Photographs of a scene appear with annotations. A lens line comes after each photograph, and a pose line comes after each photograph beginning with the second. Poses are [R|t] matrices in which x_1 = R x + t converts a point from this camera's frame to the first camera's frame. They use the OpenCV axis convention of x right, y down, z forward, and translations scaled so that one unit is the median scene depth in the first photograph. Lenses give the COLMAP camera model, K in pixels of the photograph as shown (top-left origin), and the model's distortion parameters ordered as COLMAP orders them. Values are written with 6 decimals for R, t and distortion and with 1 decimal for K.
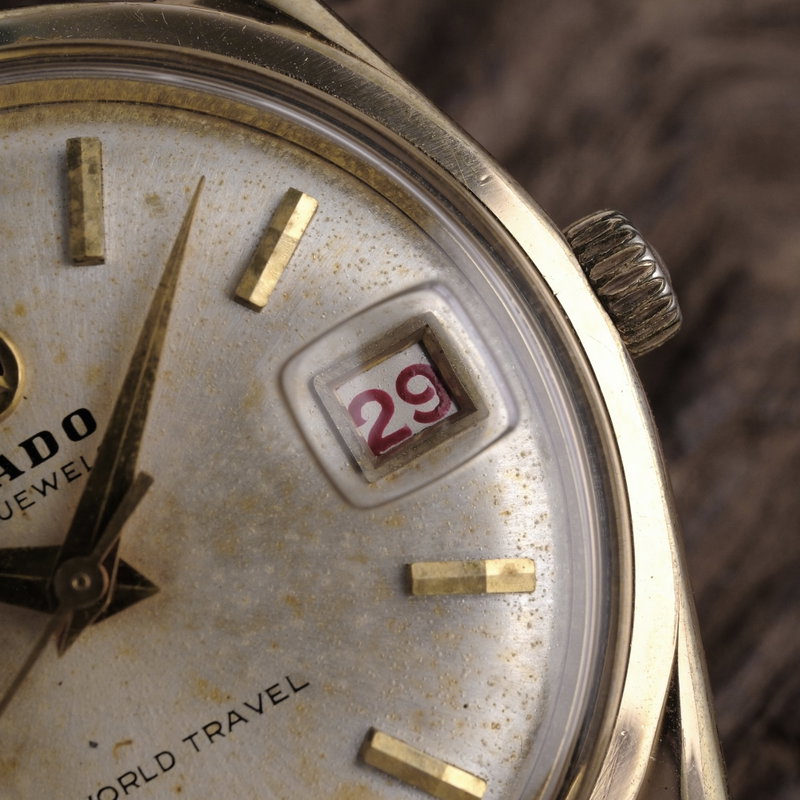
lens RADIAL K [[1585.9, 0, 399.9], [0, 1585.9, 423.2], [0, 0, 1]] dist [0.019000, 0.644019]
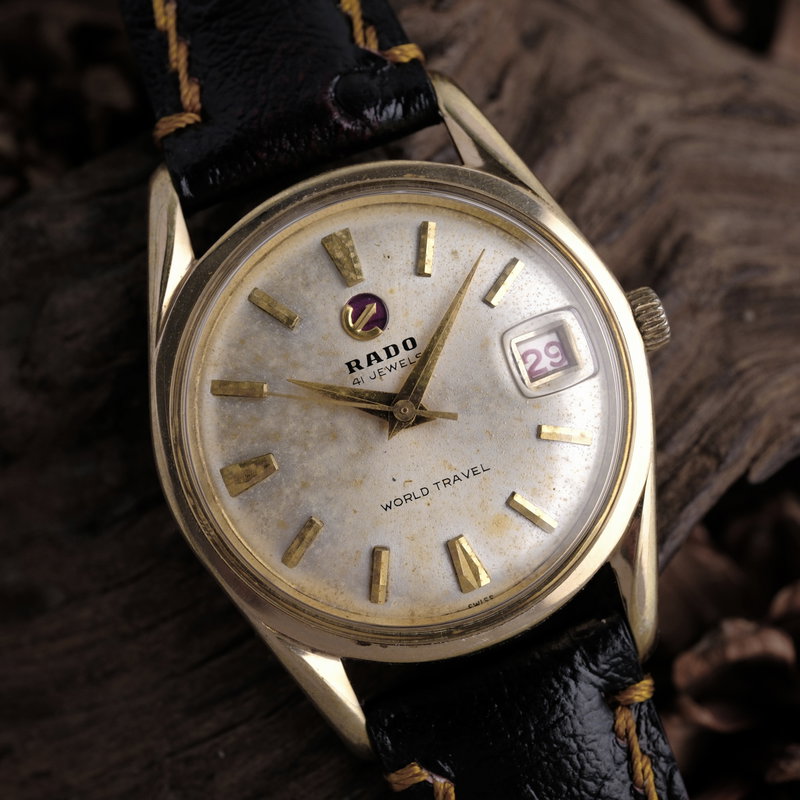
lens RADIAL K [[1703.9, 0, 419.2], [0, 1703.9, 400.4], [0, 0, 1]] dist [0.075920, 0.354989]
pose [[0.986359, 0.156308, 0.051606, -0.302279], [-0.156447, 0.987685, -0.001361, 0.083272], [-0.051183, -0.006731, 0.998667, -1.485920]]
